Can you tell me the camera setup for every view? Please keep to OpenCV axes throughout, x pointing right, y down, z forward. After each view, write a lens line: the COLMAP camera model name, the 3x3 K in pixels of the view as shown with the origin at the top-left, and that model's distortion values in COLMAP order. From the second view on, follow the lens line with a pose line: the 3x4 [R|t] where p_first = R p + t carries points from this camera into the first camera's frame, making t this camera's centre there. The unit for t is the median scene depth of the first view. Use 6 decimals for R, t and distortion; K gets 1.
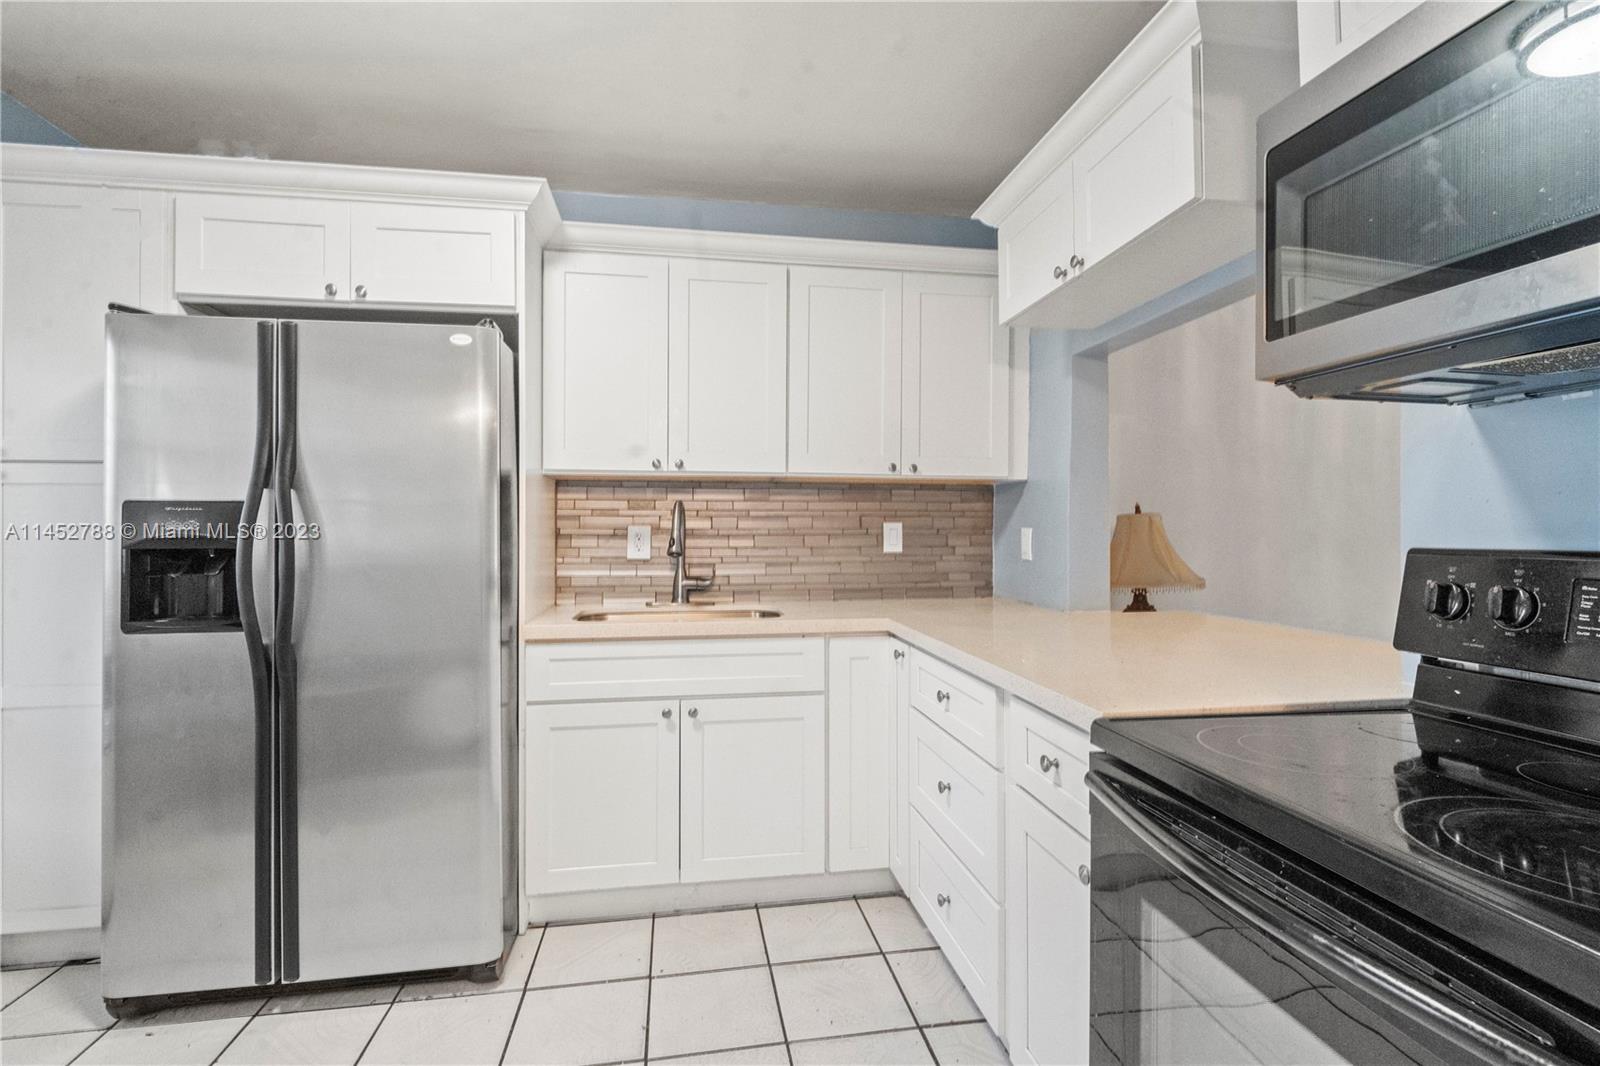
lens RADIAL K [[744.9, 0, 806.3], [0, 744.9, 530.9], [0, 0, 1]] dist [0.002381, 0.000027]
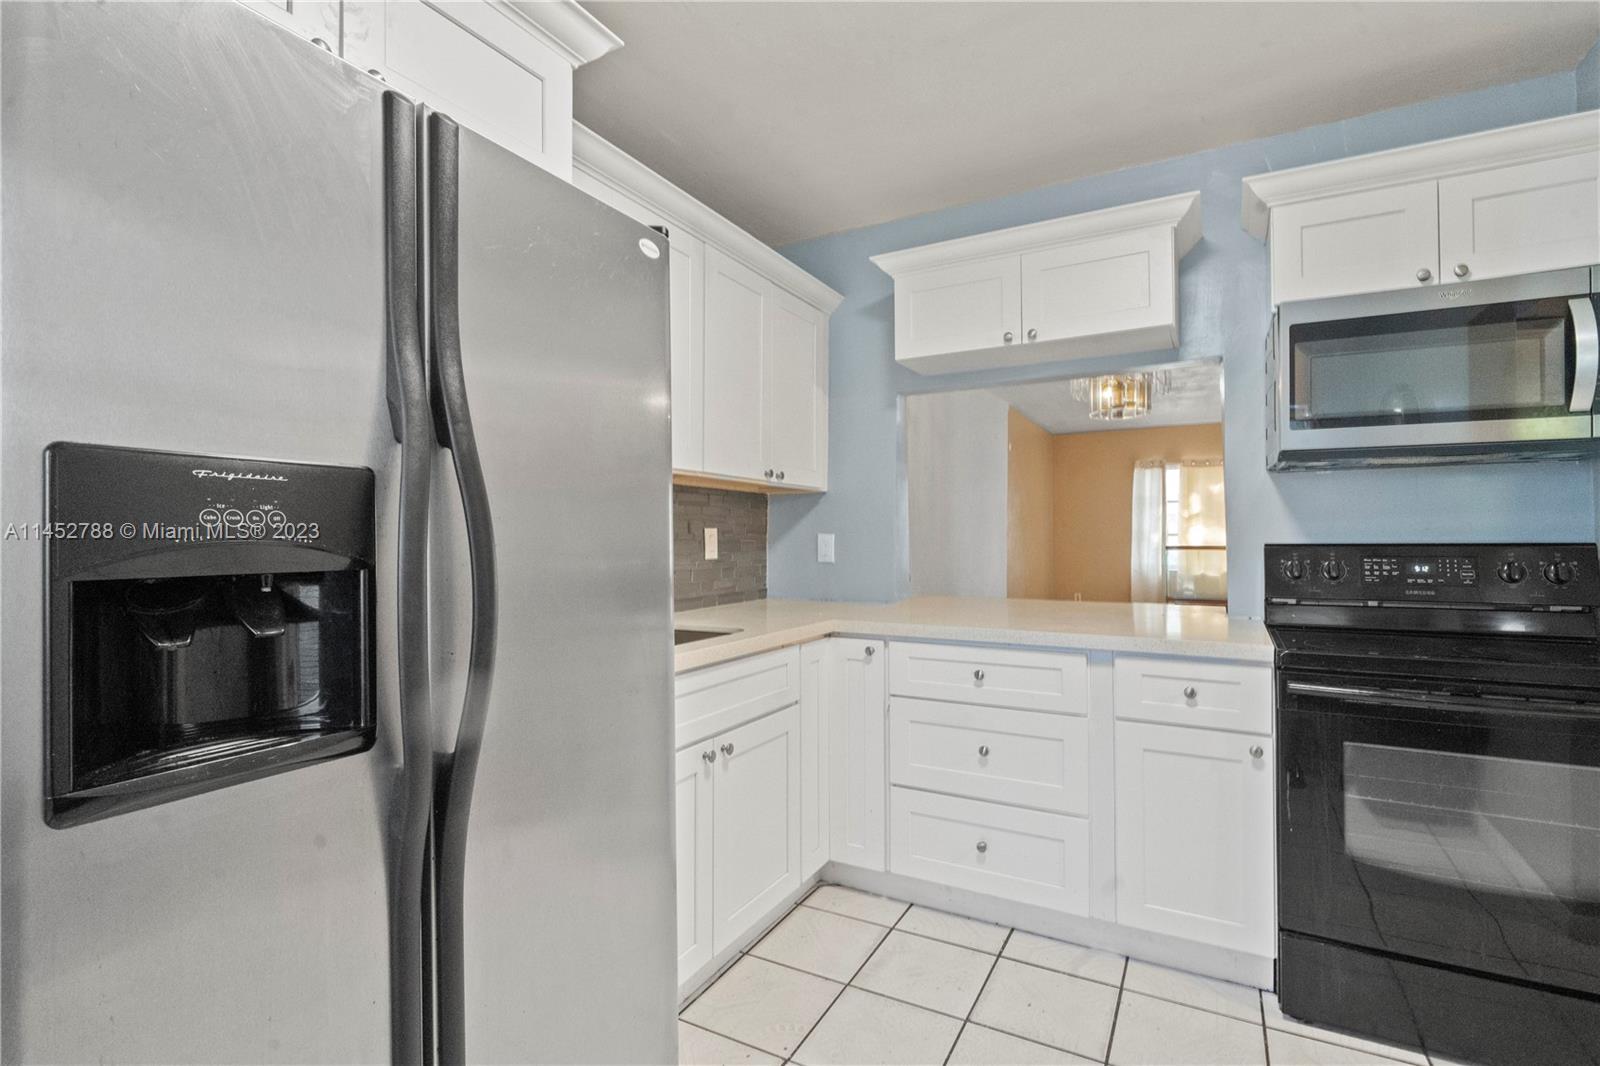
lens RADIAL K [[744.9, 0, 800.2], [0, 744.9, 534.6], [0, 0, 1]] dist [0.002381, 0.000027]
pose [[0.617280, 0.001455, 0.786743, -0.683551], [0.002296, 0.999991, -0.003651, 0.001128], [-0.786741, 0.004060, 0.617270, 0.361004]]
